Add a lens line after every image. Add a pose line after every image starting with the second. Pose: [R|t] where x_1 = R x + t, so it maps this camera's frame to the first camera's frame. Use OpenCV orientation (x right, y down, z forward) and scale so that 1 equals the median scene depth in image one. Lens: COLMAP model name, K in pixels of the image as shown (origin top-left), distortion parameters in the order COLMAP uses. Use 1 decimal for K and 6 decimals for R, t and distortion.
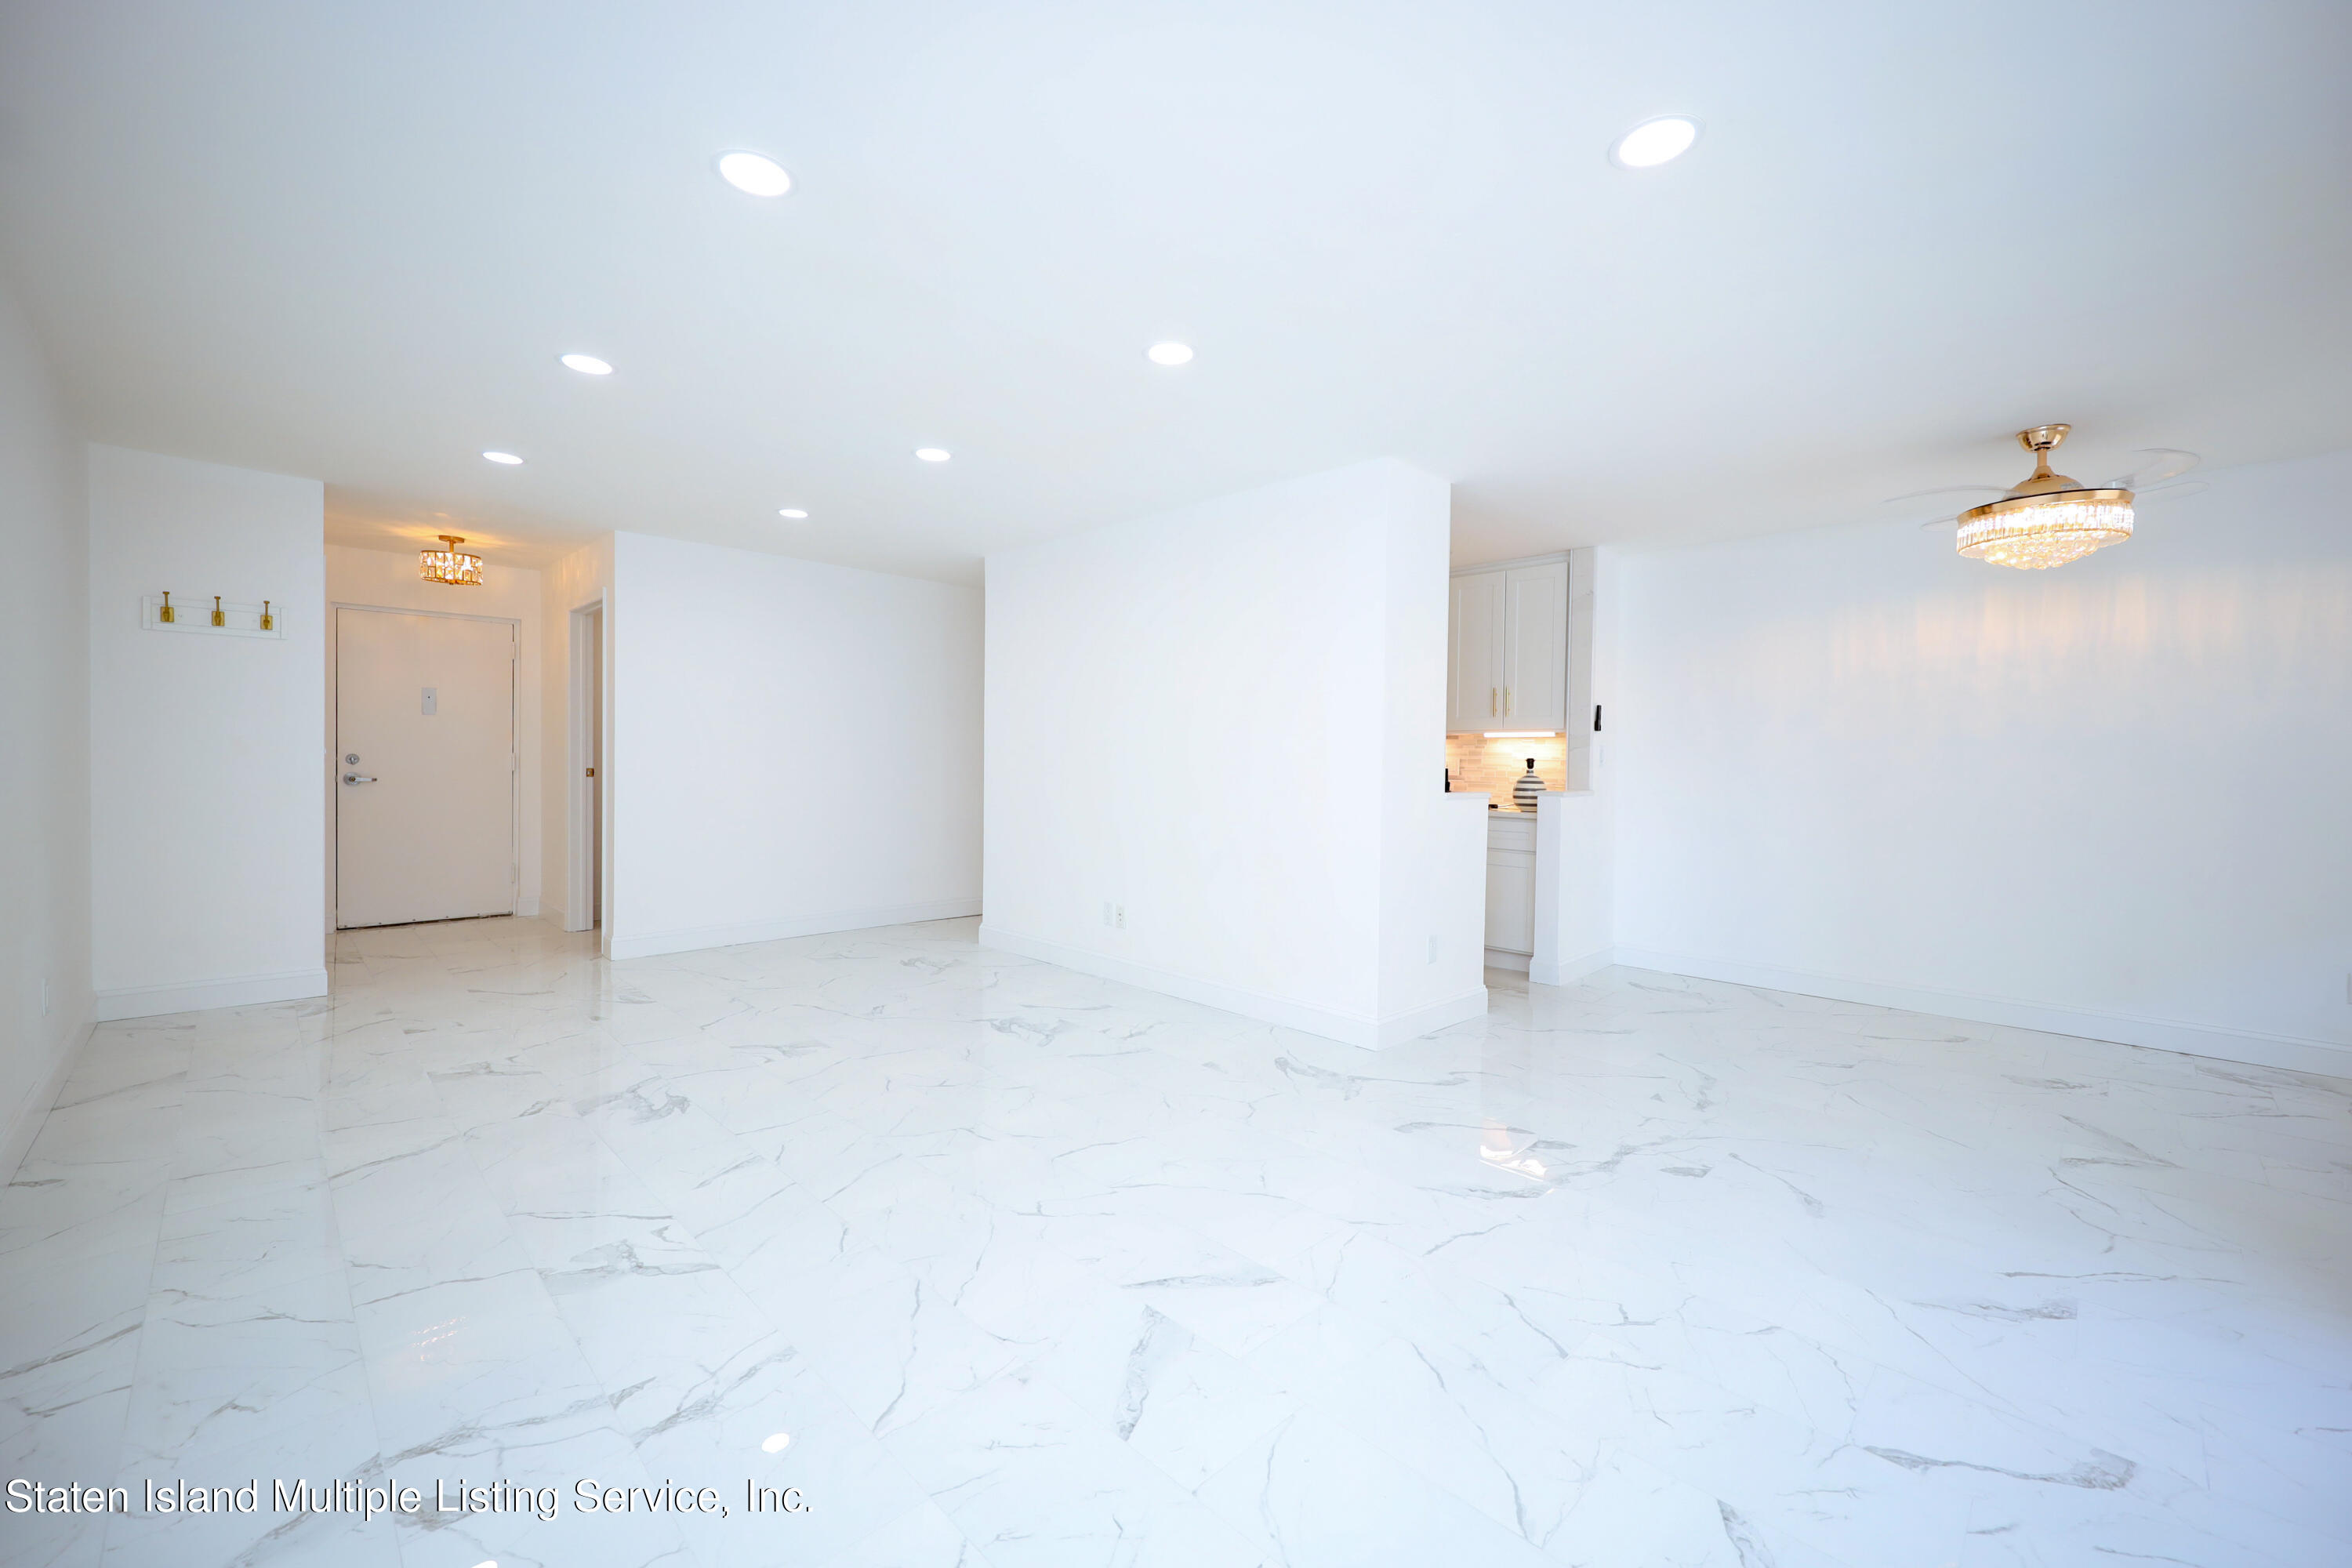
lens RADIAL K [[942.8, 0, 1166.6], [0, 942.8, 775.4], [0, 0, 1]] dist [-0.006554, 0.001292]
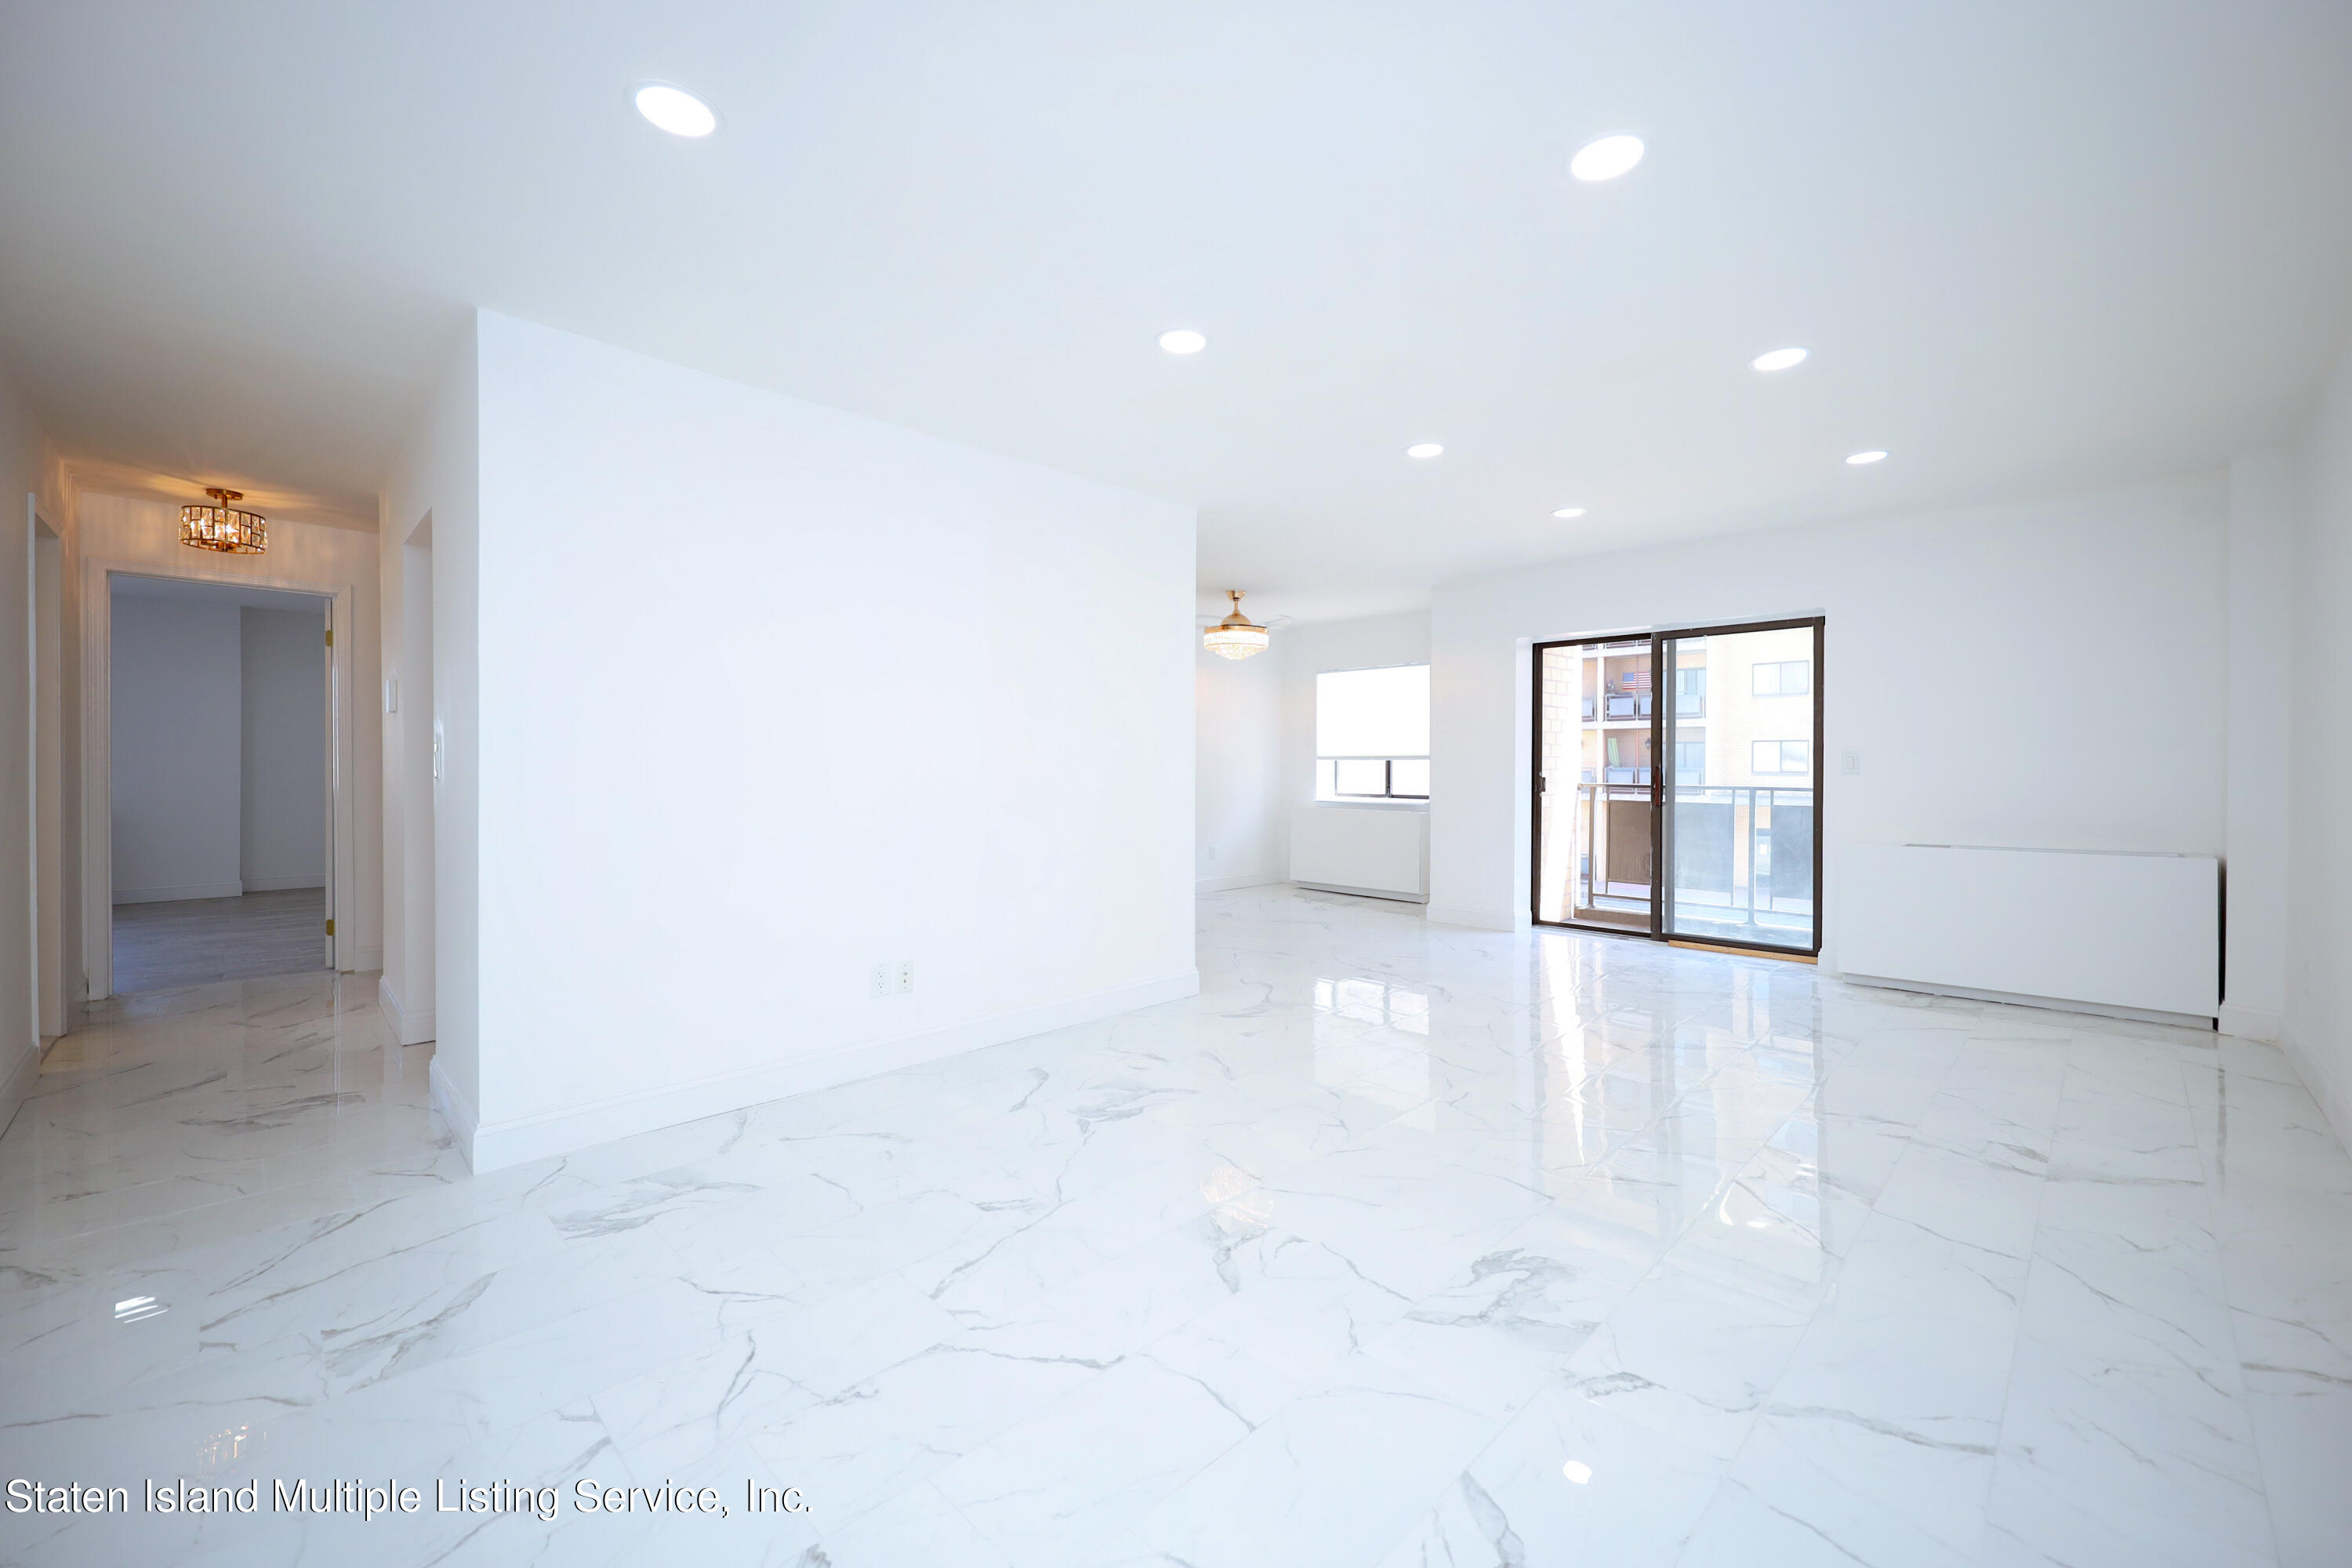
lens RADIAL K [[942.8, 0, 1177.0], [0, 942.8, 773.4], [0, 0, 1]] dist [-0.006554, 0.001292]
pose [[-0.010730, -0.026078, 0.999602, -0.761581], [0.019771, 0.999459, 0.026286, -0.021603], [-0.999747, 0.020045, -0.010208, 0.784416]]
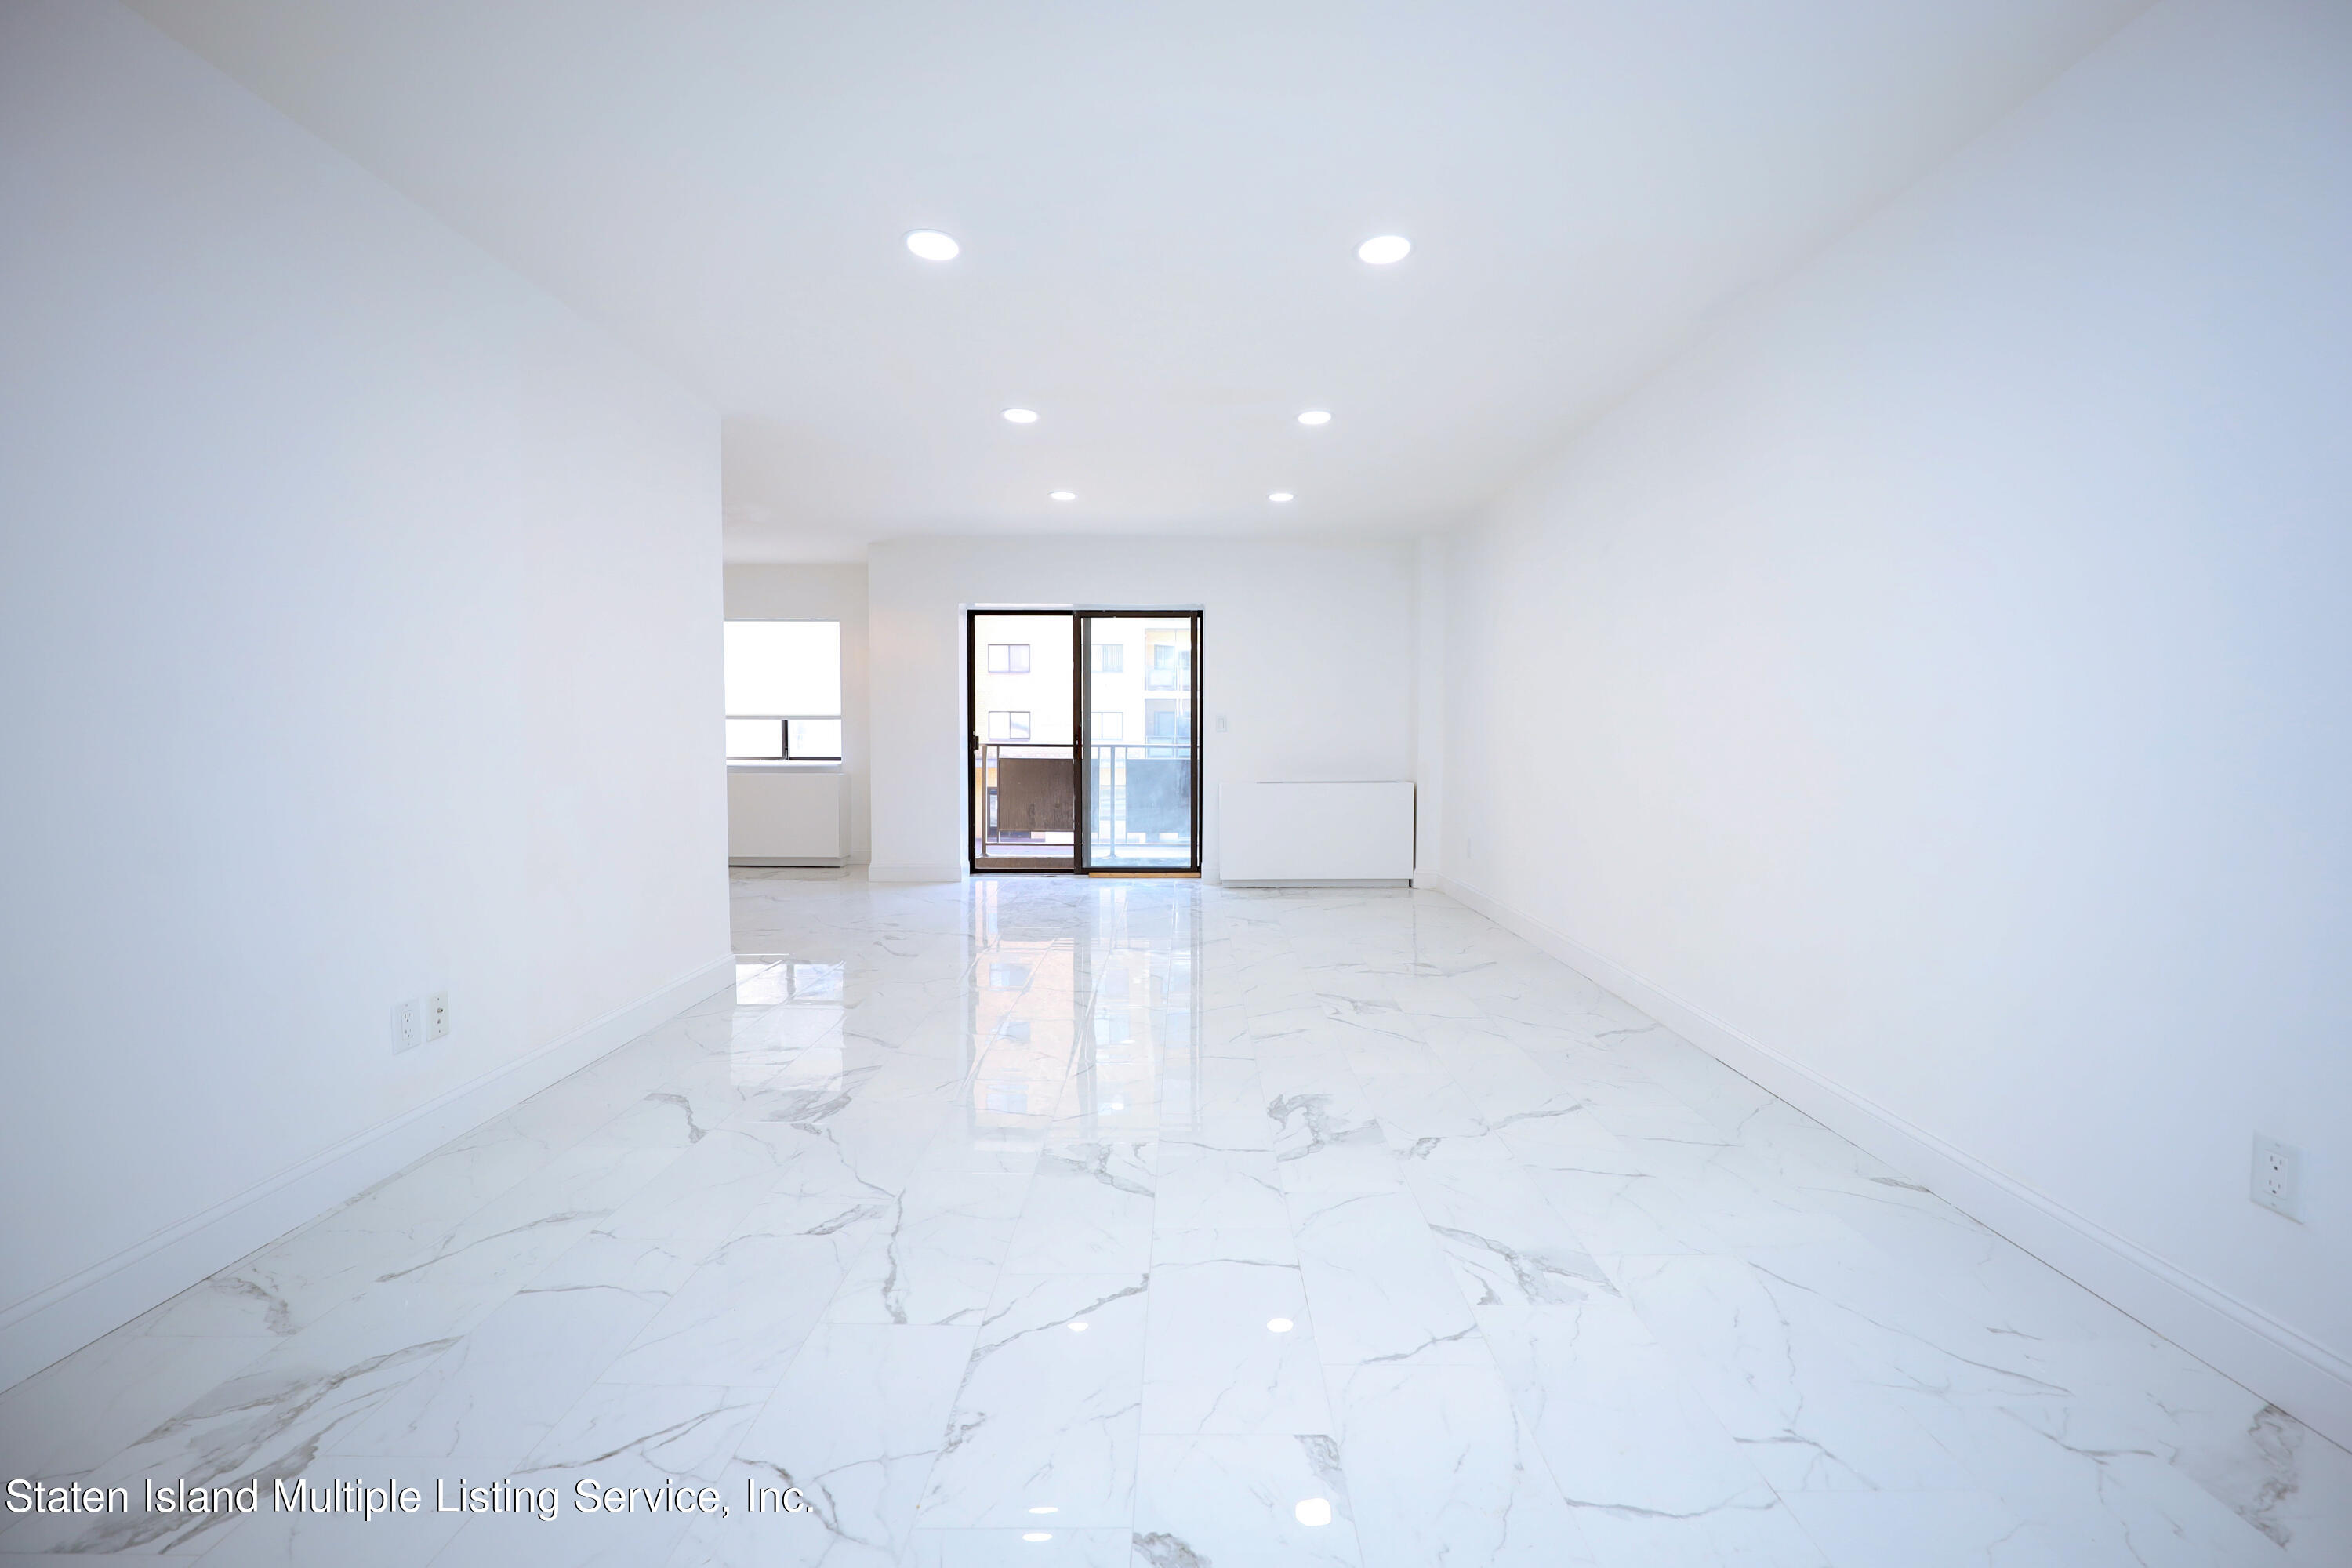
lens RADIAL K [[942.8, 0, 1184.6], [0, 942.8, 790.7], [0, 0, 1]] dist [-0.006554, 0.001292]
pose [[-0.715942, -0.060972, 0.695492, -0.663301], [-0.000962, 0.996265, 0.086349, -0.012501], [-0.698159, 0.061151, -0.713327, 1.057687]]
